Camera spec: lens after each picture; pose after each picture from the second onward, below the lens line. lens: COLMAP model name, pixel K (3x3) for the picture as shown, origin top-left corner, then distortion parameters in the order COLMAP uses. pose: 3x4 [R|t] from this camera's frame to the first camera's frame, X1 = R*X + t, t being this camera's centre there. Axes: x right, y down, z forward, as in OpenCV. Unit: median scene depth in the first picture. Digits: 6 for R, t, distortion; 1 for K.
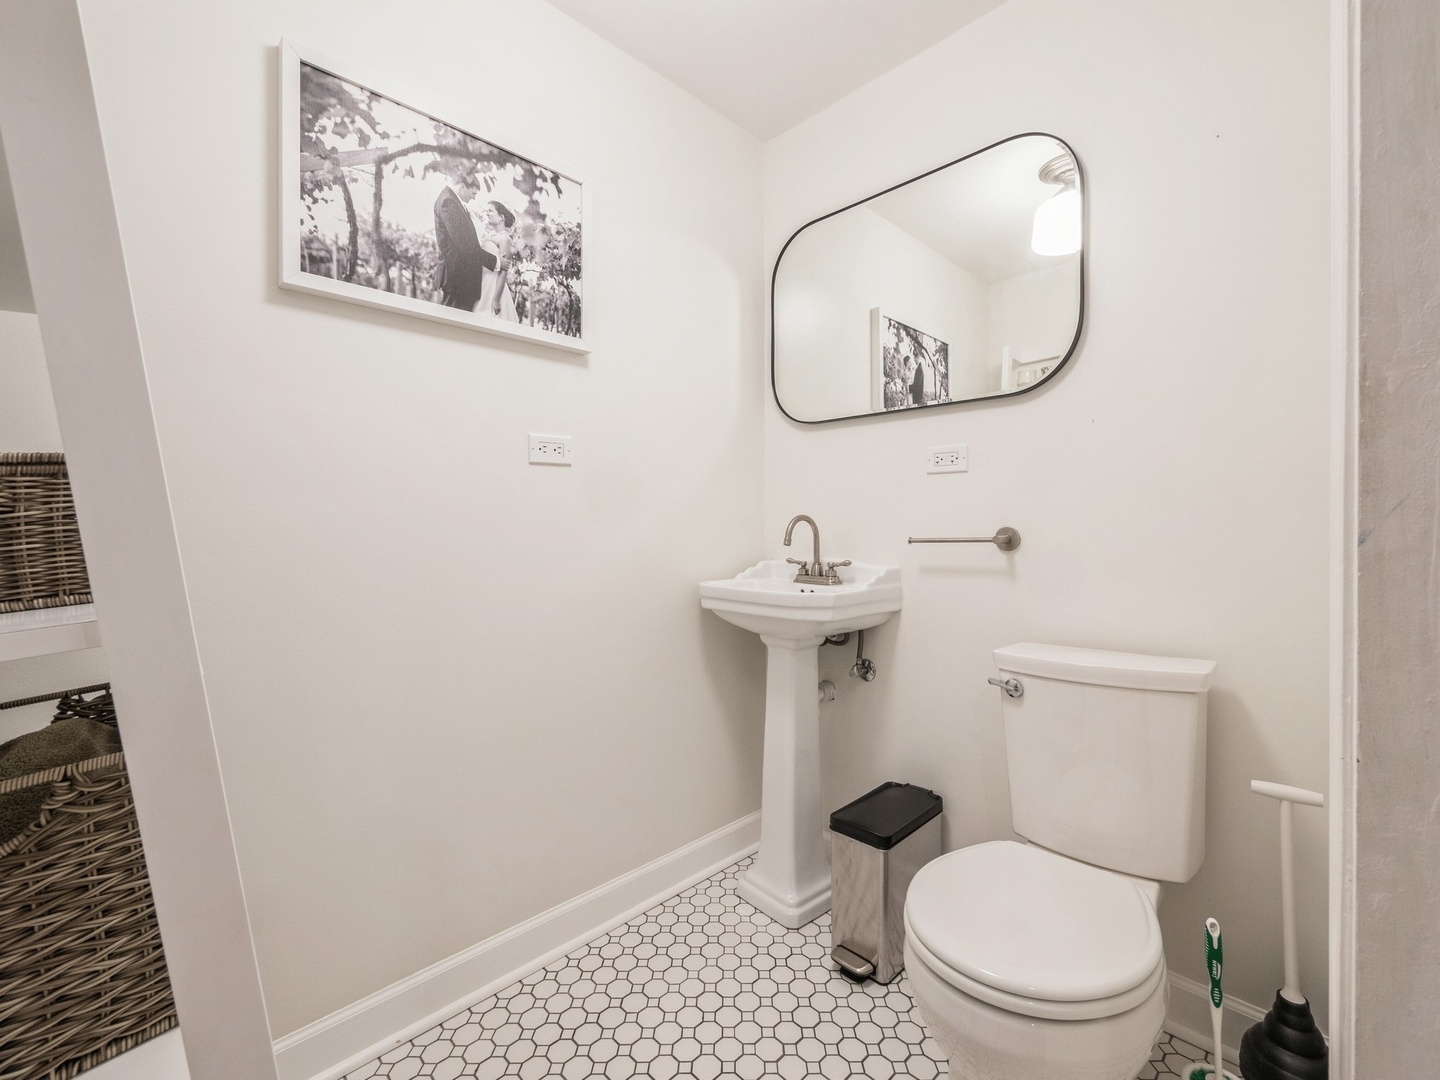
lens RADIAL K [[621.4, 0, 728.8], [0, 621.4, 532.5], [0, 0, 1]] dist [0.001625, 0.001081]
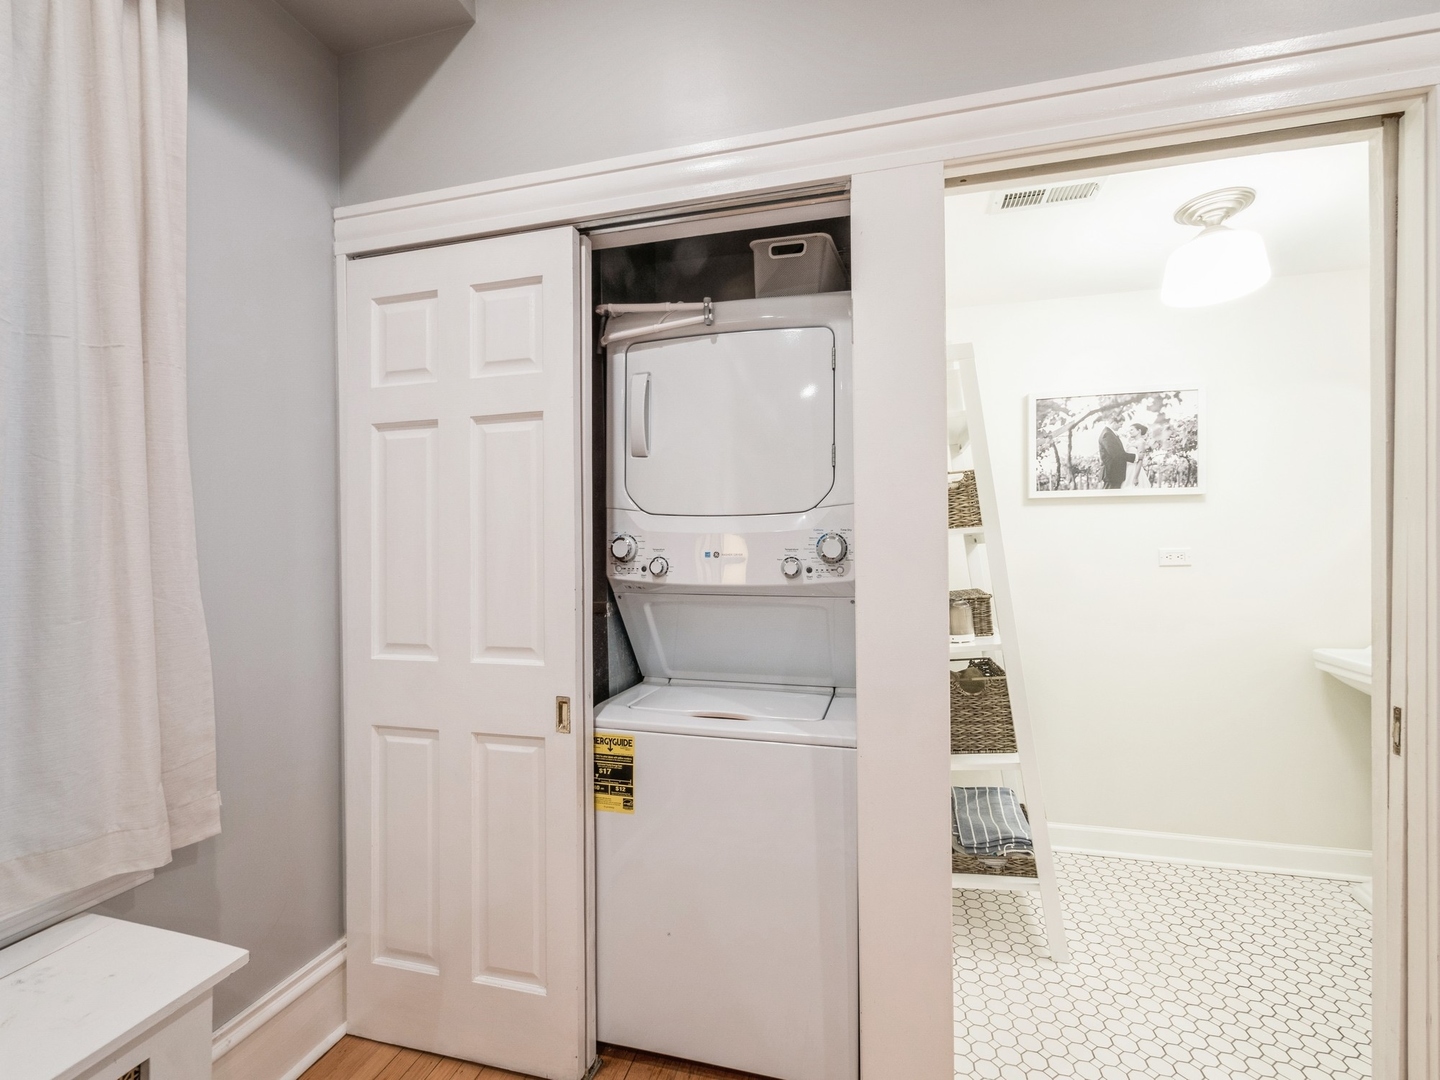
lens RADIAL K [[621.4, 0, 725.6], [0, 621.4, 541.9], [0, 0, 1]] dist [0.001625, 0.001081]
pose [[0.500946, -0.005483, -0.865461, 0.603036], [0.002654, 0.999985, -0.004798, -0.186061], [0.865475, 0.000106, 0.500953, -0.953925]]
